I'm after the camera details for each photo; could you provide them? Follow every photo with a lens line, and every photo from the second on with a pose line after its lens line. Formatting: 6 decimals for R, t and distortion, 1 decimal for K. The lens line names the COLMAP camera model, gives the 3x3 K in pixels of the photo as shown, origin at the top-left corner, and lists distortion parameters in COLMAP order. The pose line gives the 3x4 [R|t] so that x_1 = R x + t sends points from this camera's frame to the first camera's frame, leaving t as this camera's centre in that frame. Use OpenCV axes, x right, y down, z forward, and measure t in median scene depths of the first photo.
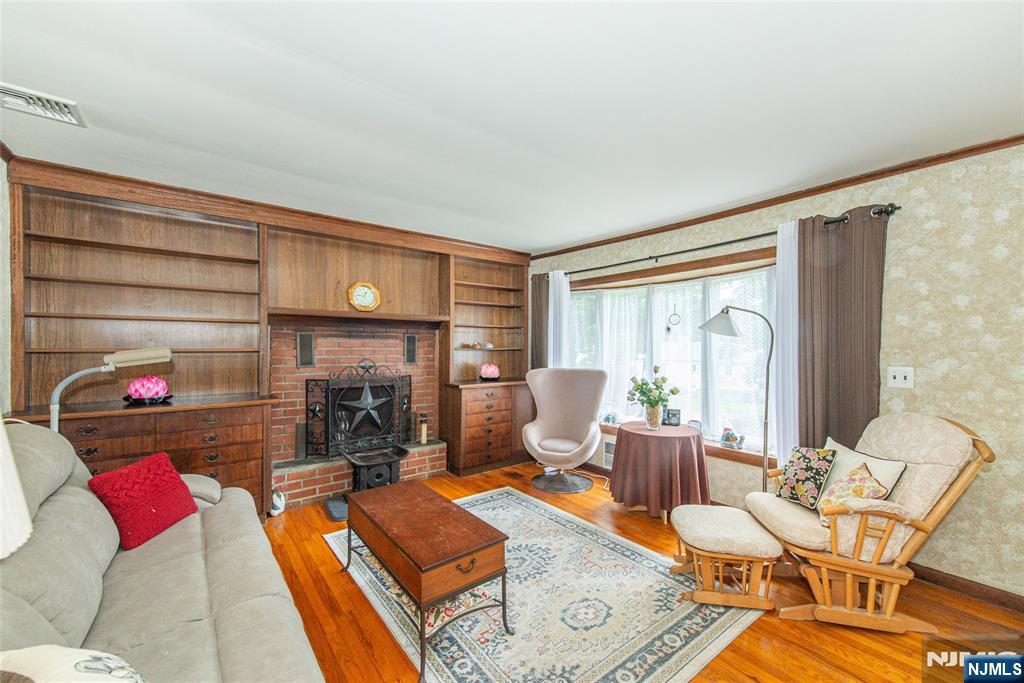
lens RADIAL K [[407.2, 0, 512.0], [0, 407.2, 341.5], [0, 0, 1]] dist [0.000795, -0.000075]
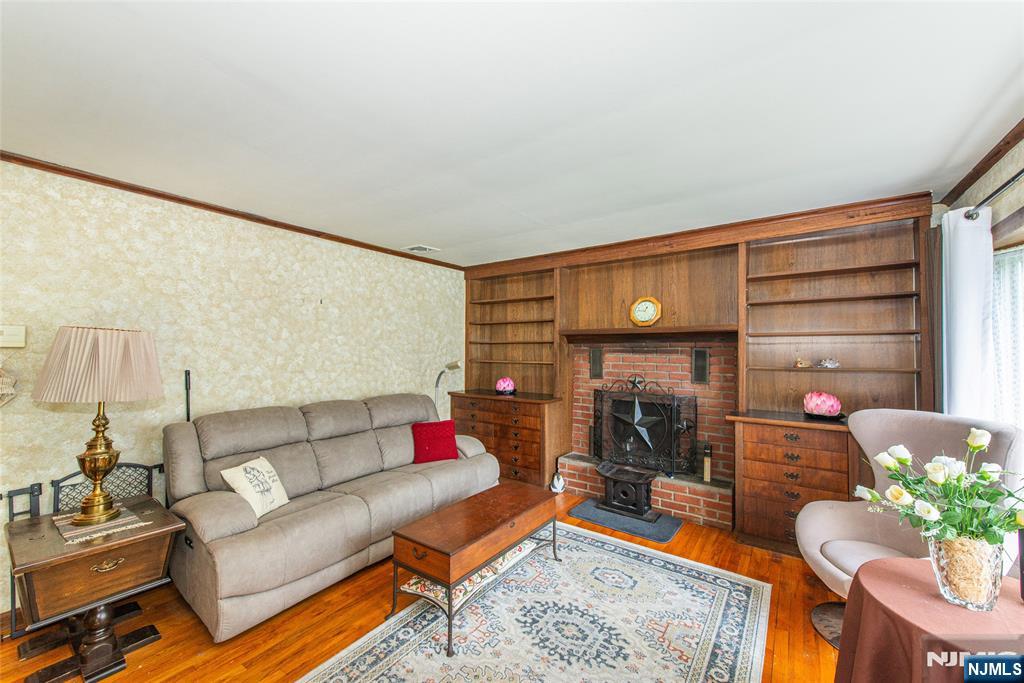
lens RADIAL K [[398.0, 0, 512.0], [0, 398.0, 341.5], [0, 0, 1]] dist [0.038897, -0.000074]
pose [[0.294949, -0.031807, -0.954984, 0.486355], [-0.000959, 0.999435, -0.033584, -0.003856], [0.955513, 0.010822, 0.294752, 0.409656]]
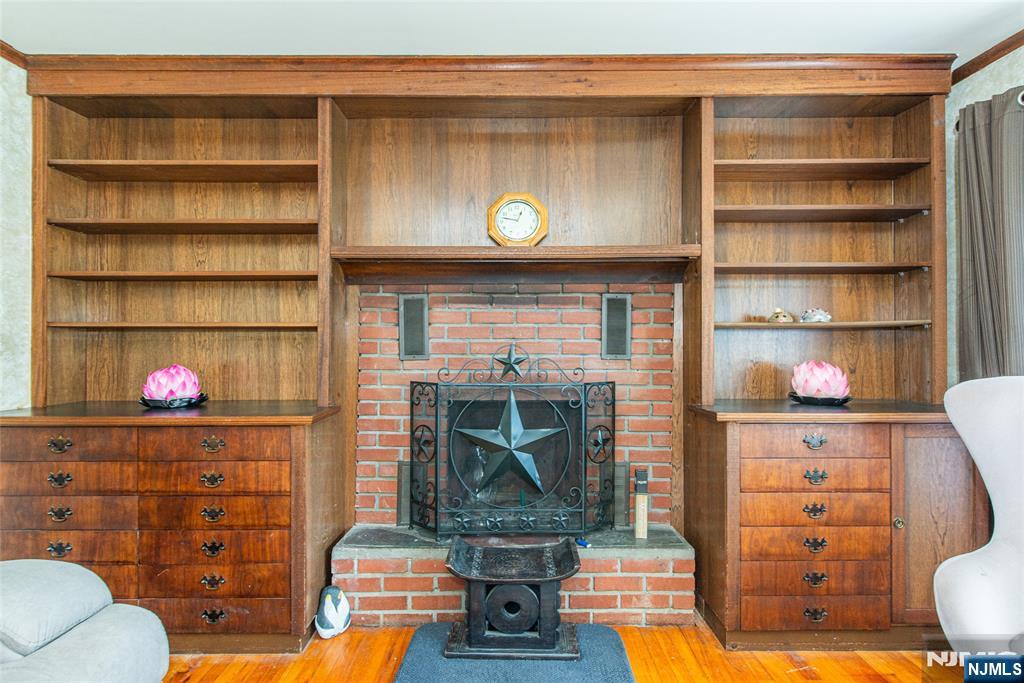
lens RADIAL K [[500.3, 0, 512.0], [0, 500.3, 341.5], [0, 0, 1]] dist [0.006520, -0.000480]
pose [[0.794899, -0.011344, -0.606636, 0.003904], [0.008022, 0.999934, -0.008187, 0.043578], [0.606689, 0.001642, 0.794938, 0.519434]]
